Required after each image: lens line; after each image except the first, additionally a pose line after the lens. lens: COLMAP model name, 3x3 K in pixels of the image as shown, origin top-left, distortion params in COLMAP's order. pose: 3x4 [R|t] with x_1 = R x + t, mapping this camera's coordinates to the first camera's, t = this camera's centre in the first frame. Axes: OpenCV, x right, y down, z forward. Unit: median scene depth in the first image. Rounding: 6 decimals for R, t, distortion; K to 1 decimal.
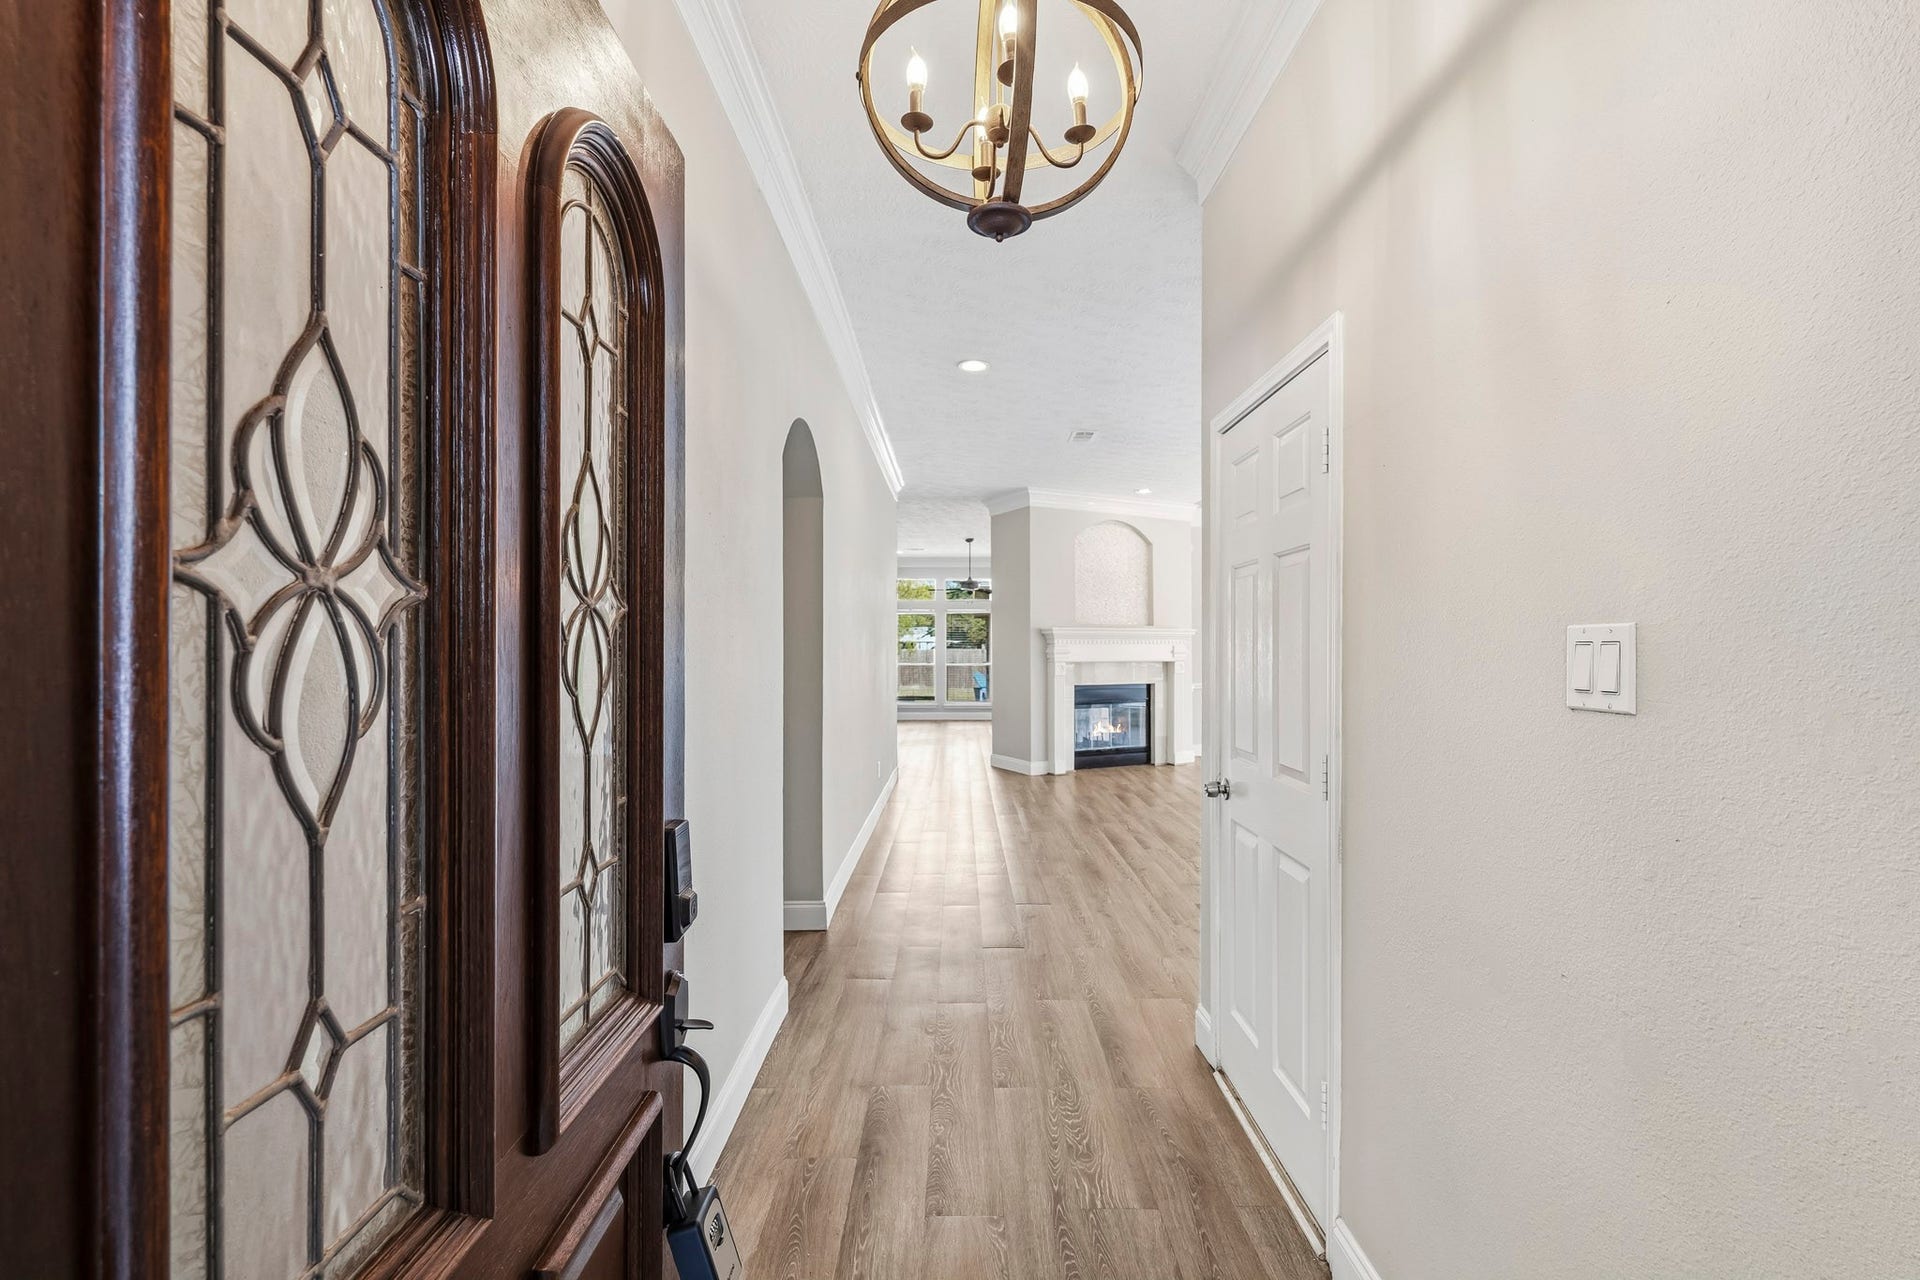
lens RADIAL K [[761.7, 0, 958.4], [0, 761.7, 647.1], [0, 0, 1]] dist [-0.002102, -0.000494]
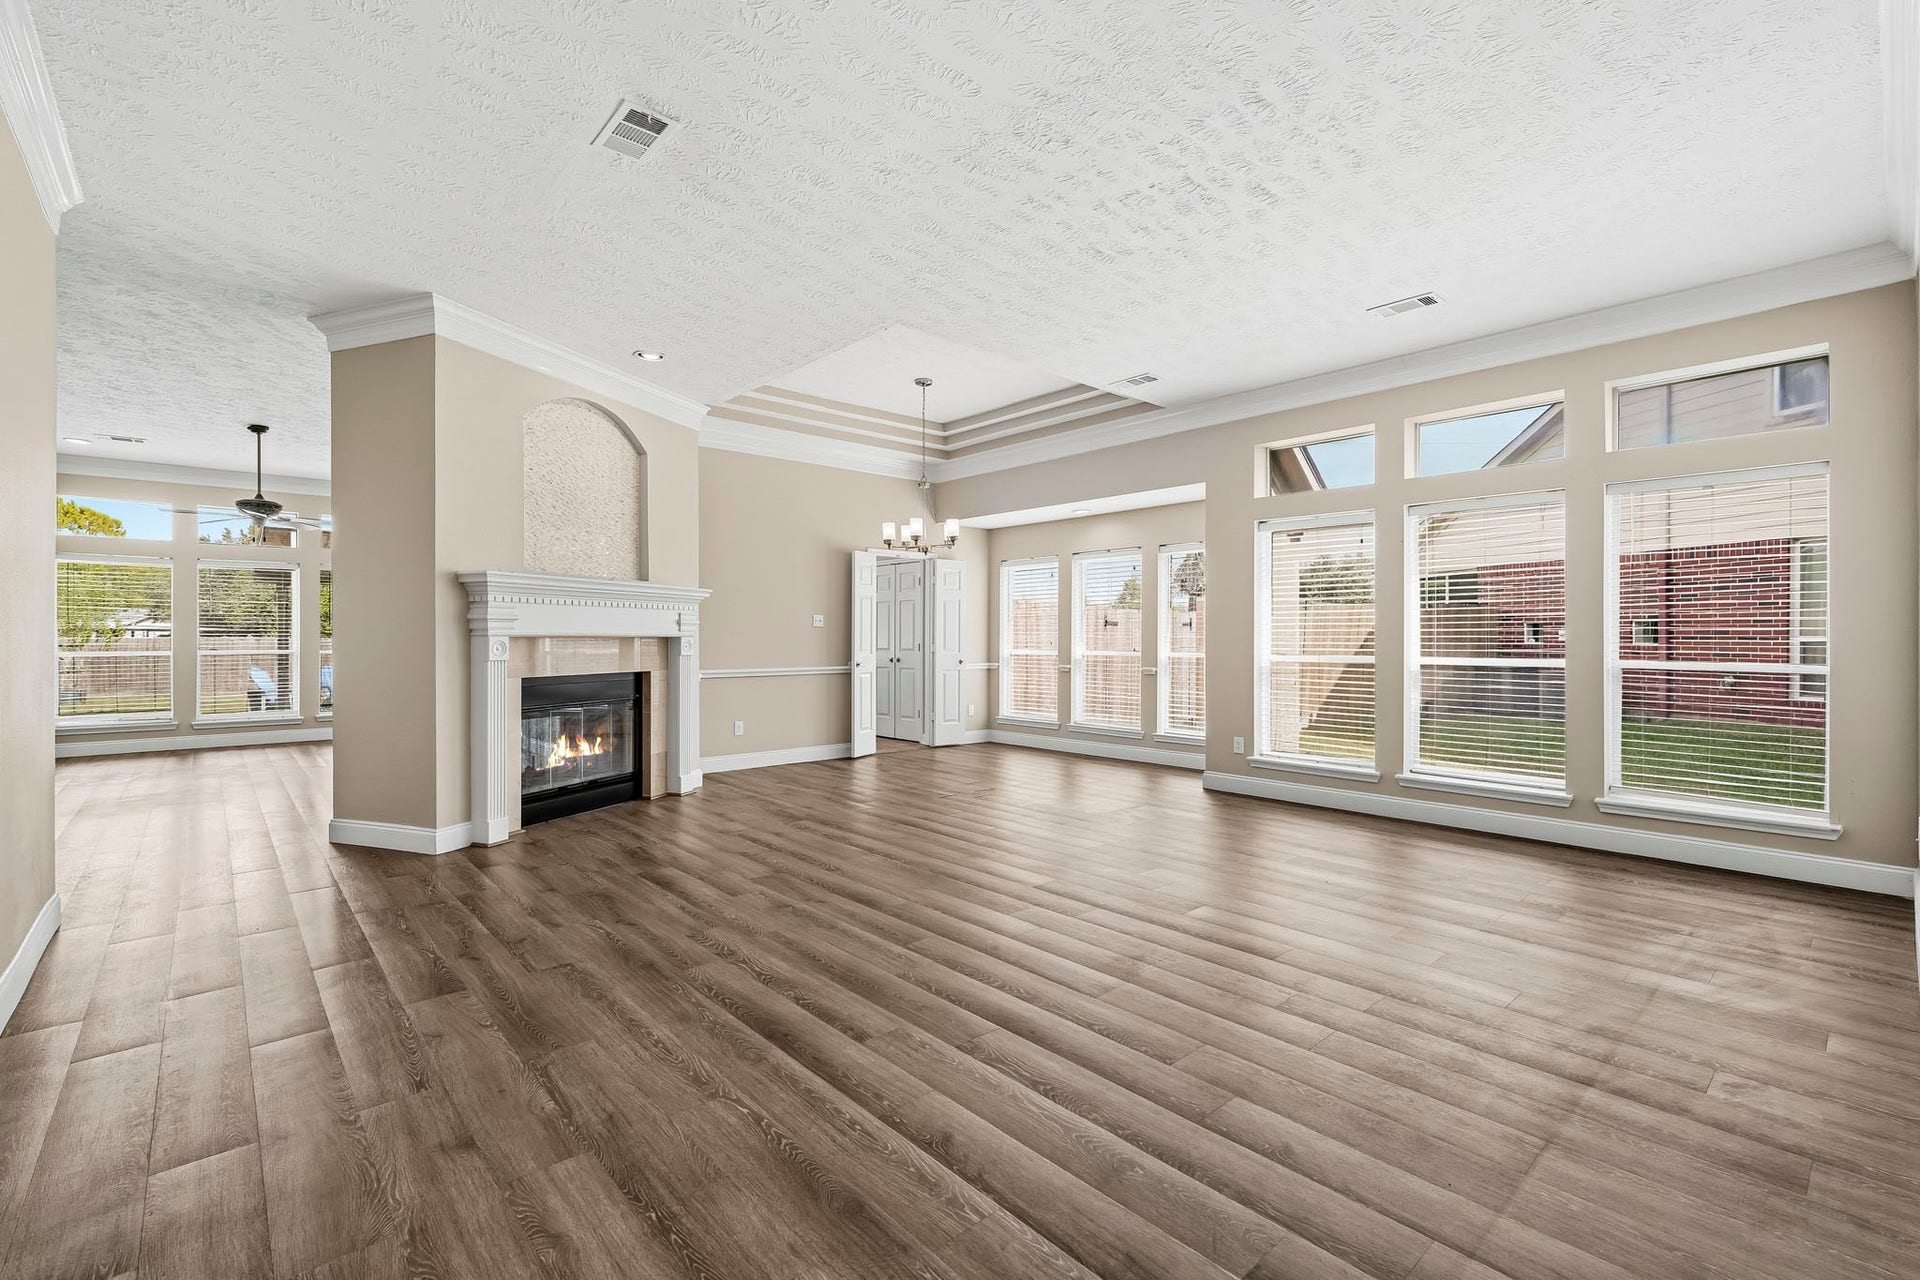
lens RADIAL K [[761.7, 0, 893.7], [0, 761.7, 638.9], [0, 0, 1]] dist [-0.002102, -0.000494]
pose [[0.741447, 0.001316, 0.671011, -0.020237], [-0.001269, 0.999999, -0.000559, 0.020468], [-0.671011, -0.000437, 0.741448, 0.386843]]
